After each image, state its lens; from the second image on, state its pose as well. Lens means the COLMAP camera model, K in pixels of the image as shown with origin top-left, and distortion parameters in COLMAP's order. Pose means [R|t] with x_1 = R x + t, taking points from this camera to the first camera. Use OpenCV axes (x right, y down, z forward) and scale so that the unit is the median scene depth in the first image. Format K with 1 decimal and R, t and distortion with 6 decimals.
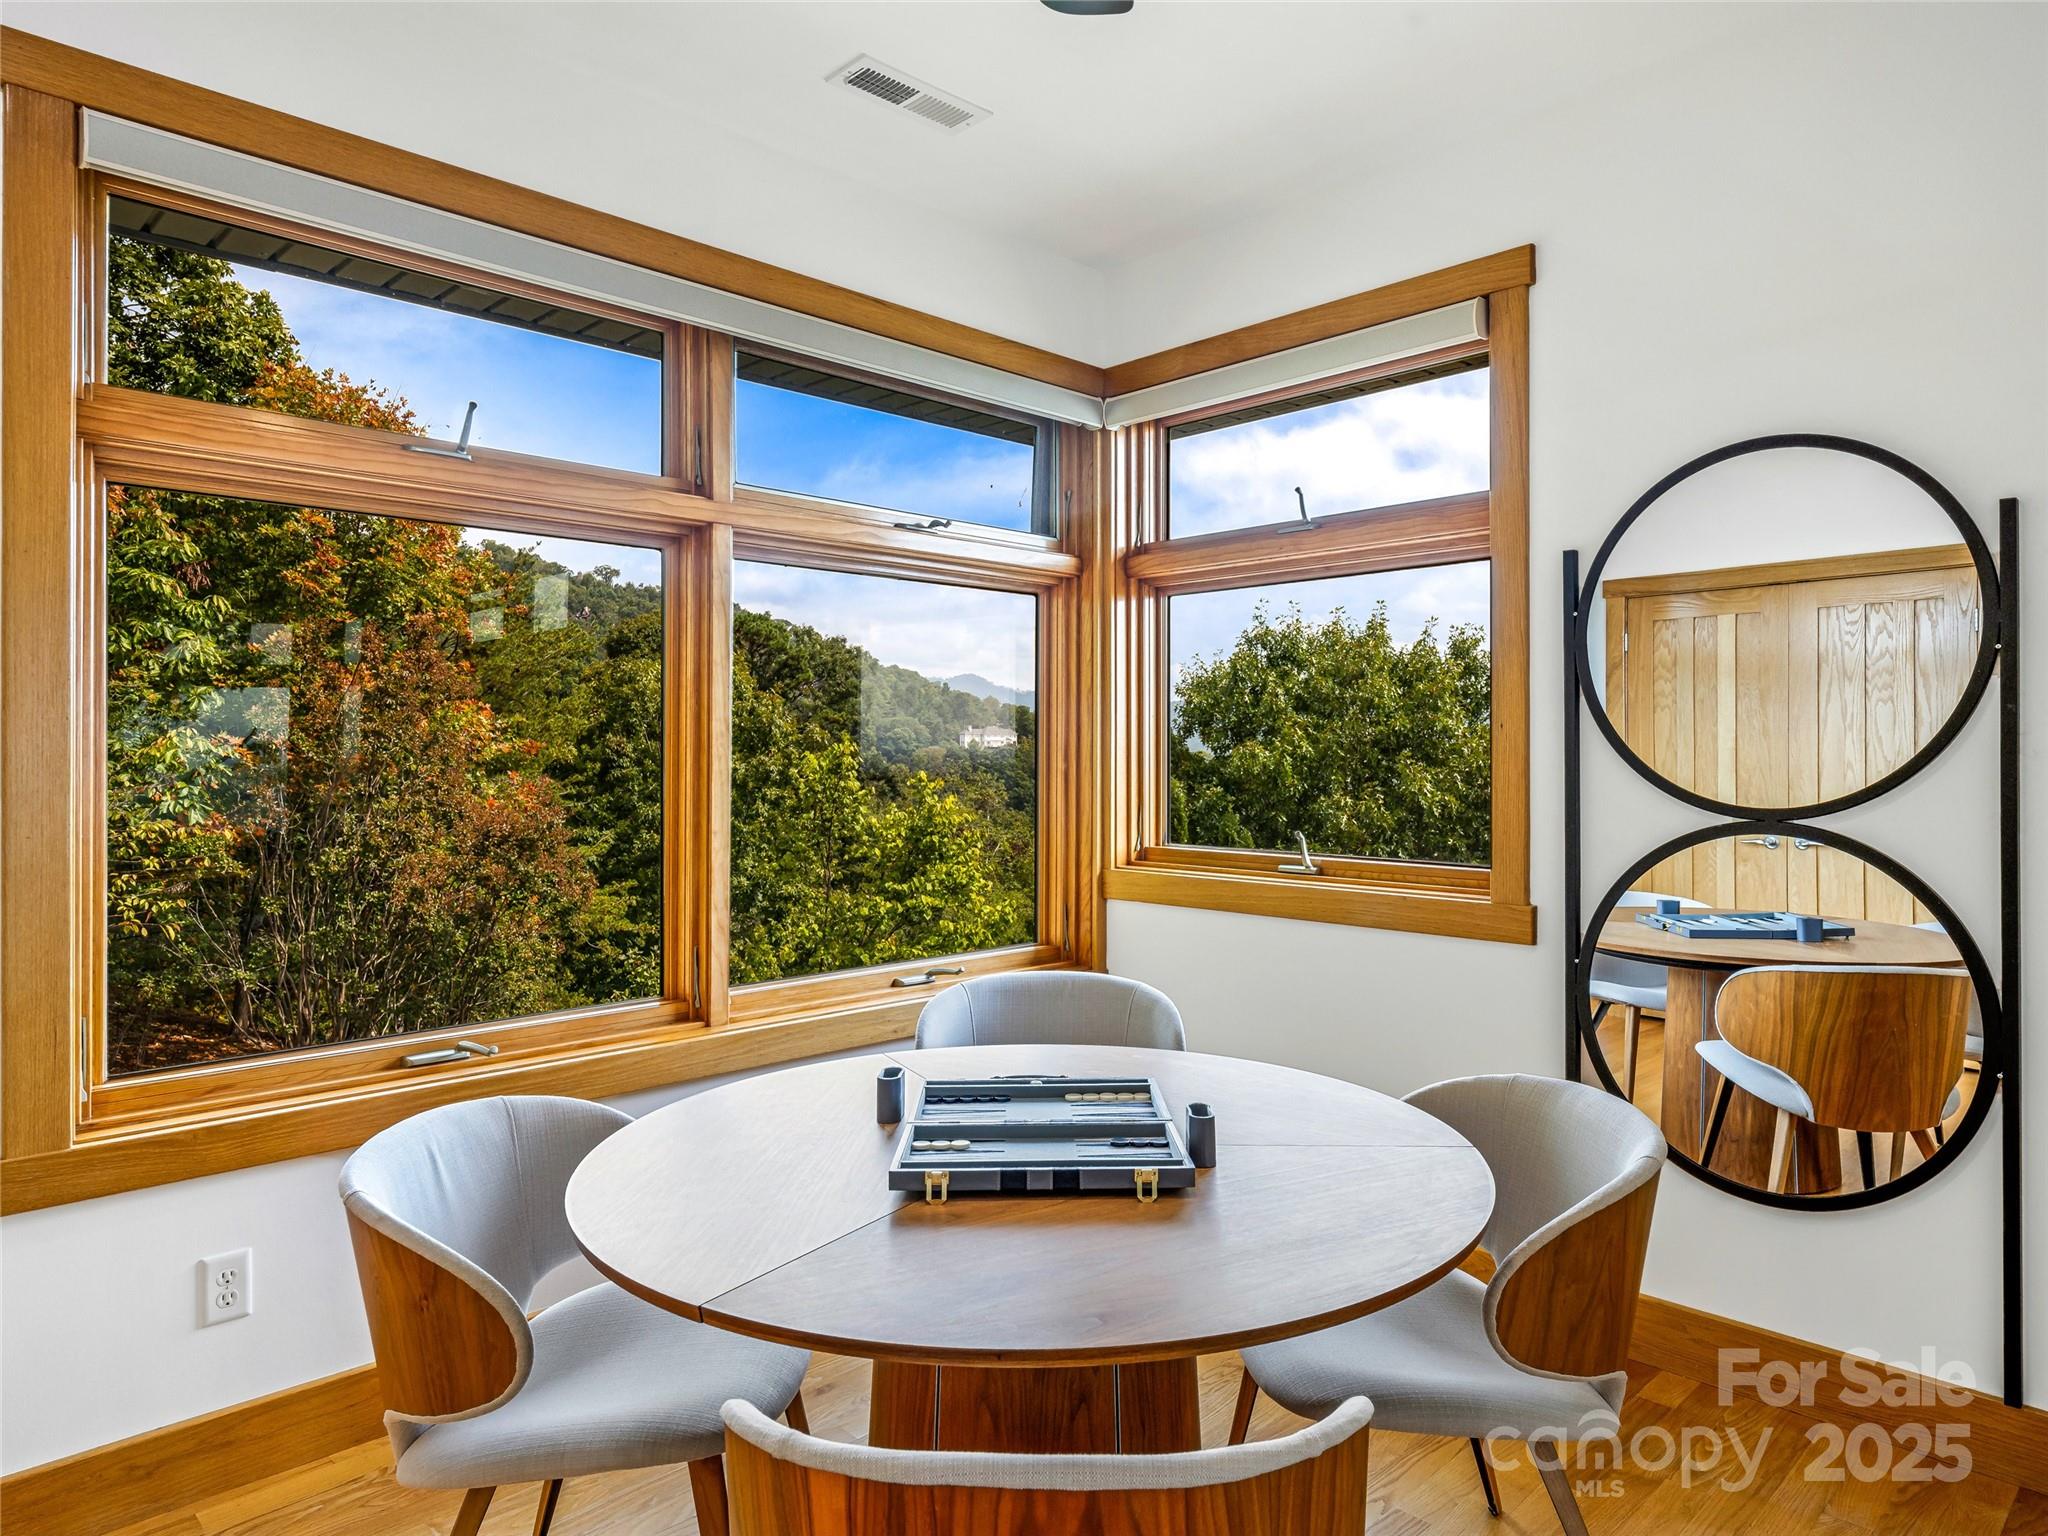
lens RADIAL K [[1272.5, 0, 1028.7], [0, 1272.5, 768.4], [0, 0, 1]] dist [0.000157, -0.001622]
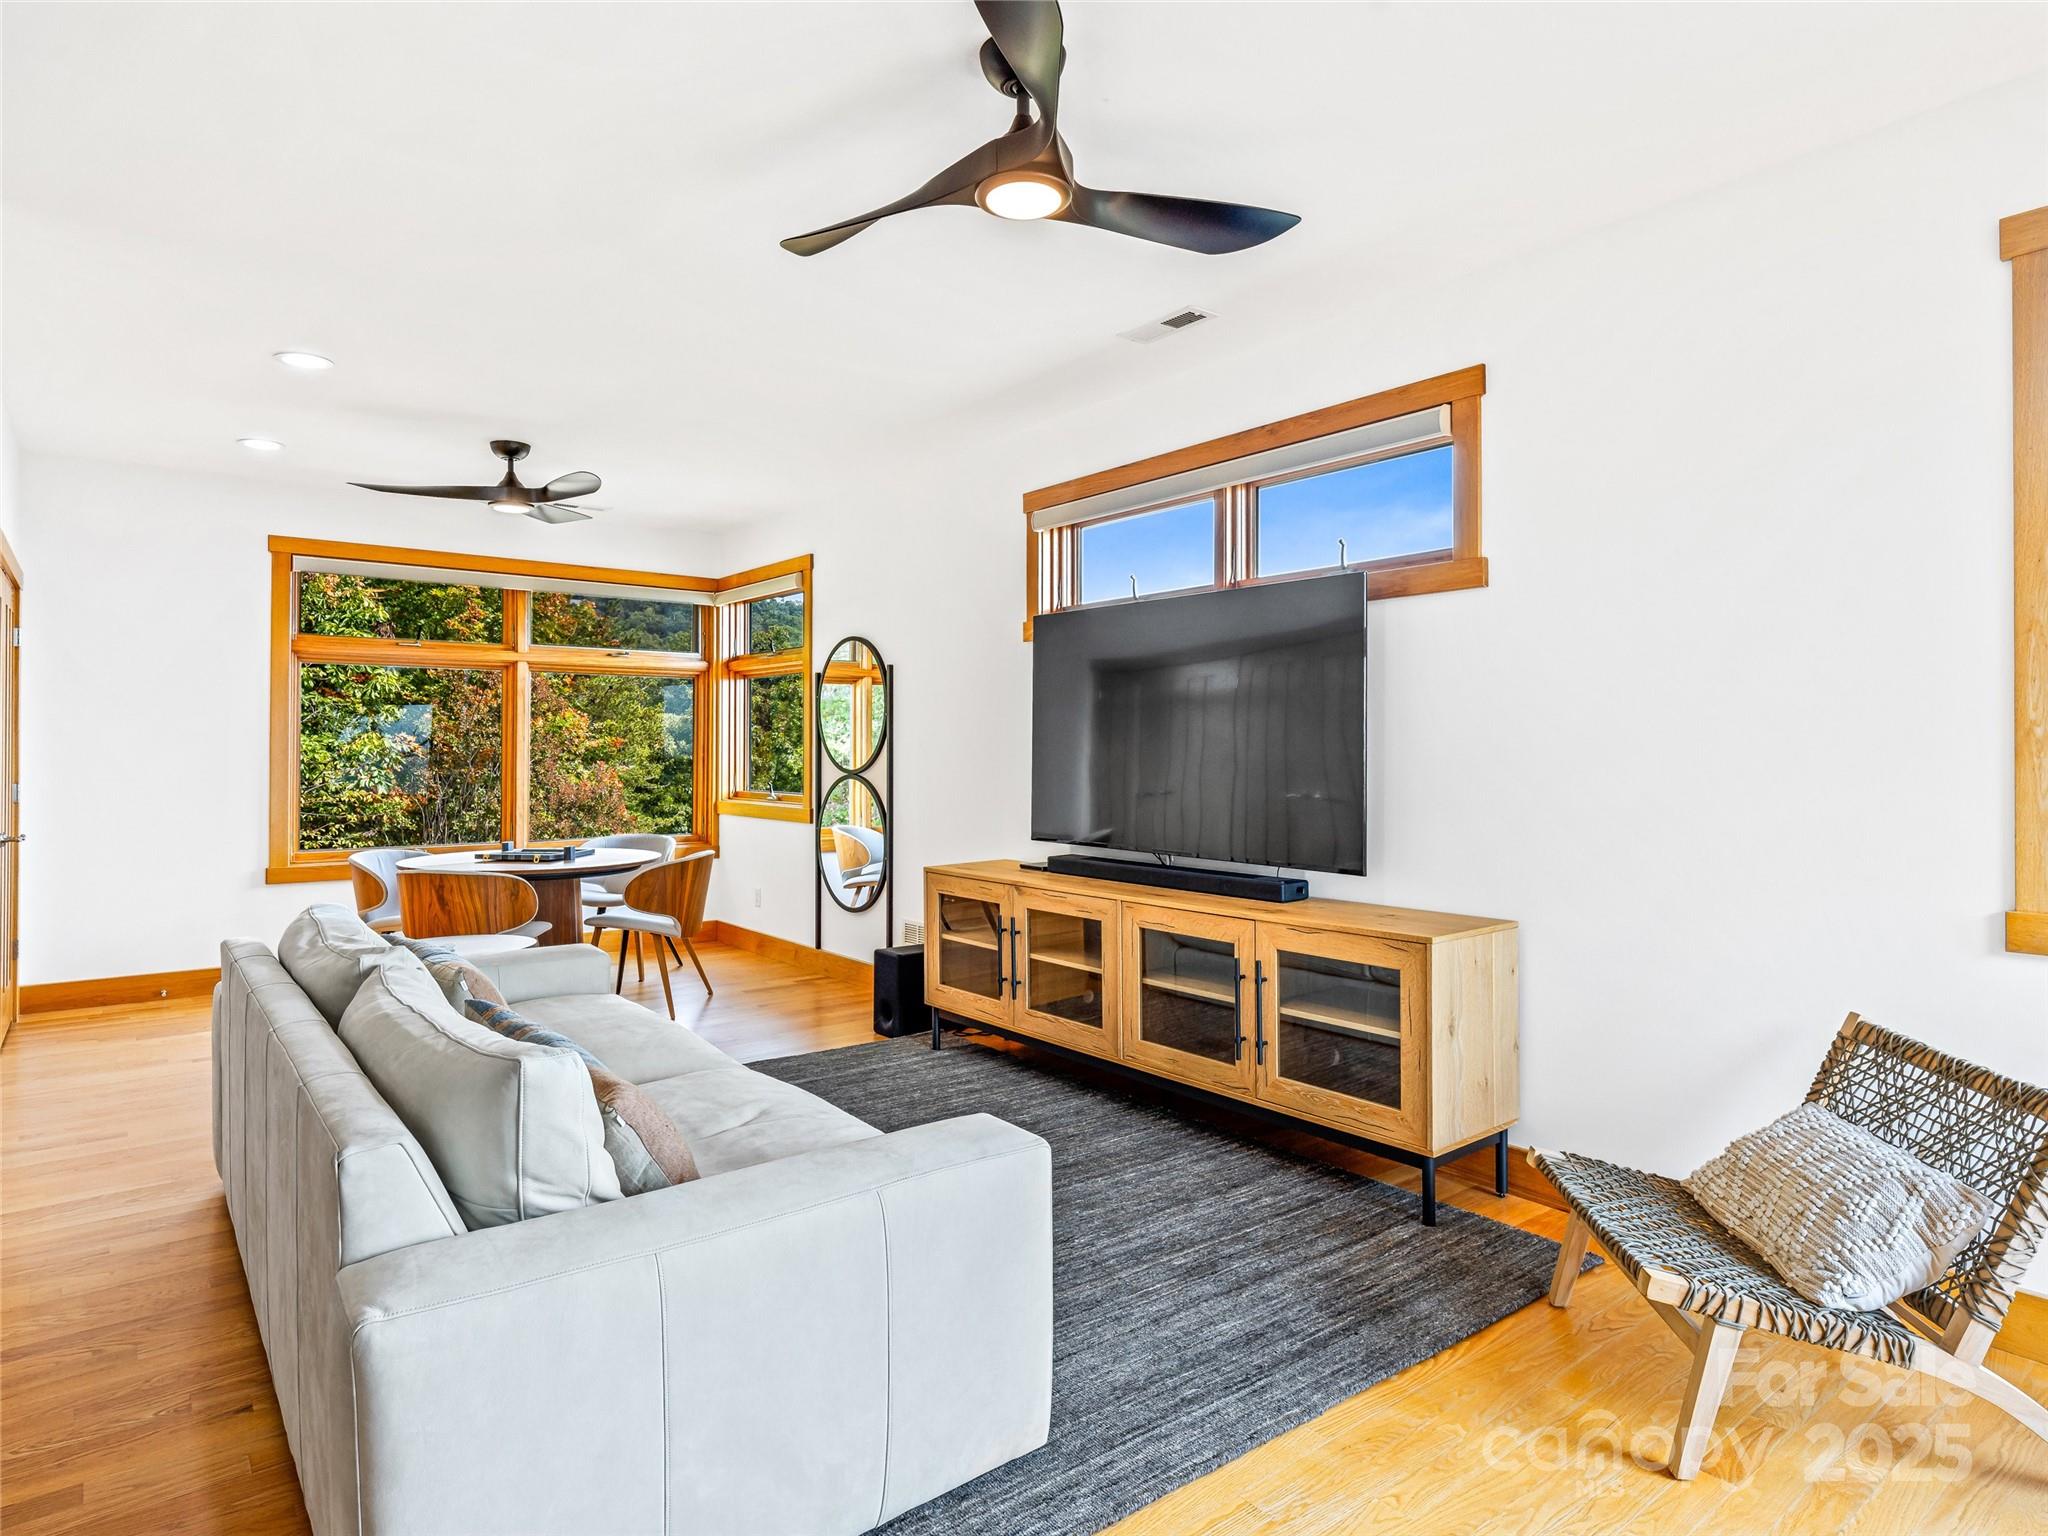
lens RADIAL K [[1192.9, 0, 1020.1], [0, 1192.9, 756.6], [0, 0, 1]] dist [-0.006699, -0.001129]
pose [[0.993700, 0.003526, -0.112018, 0.818669], [-0.004131, 0.999978, -0.005169, 0.010459], [0.111997, 0.005599, 0.993693, -1.026367]]
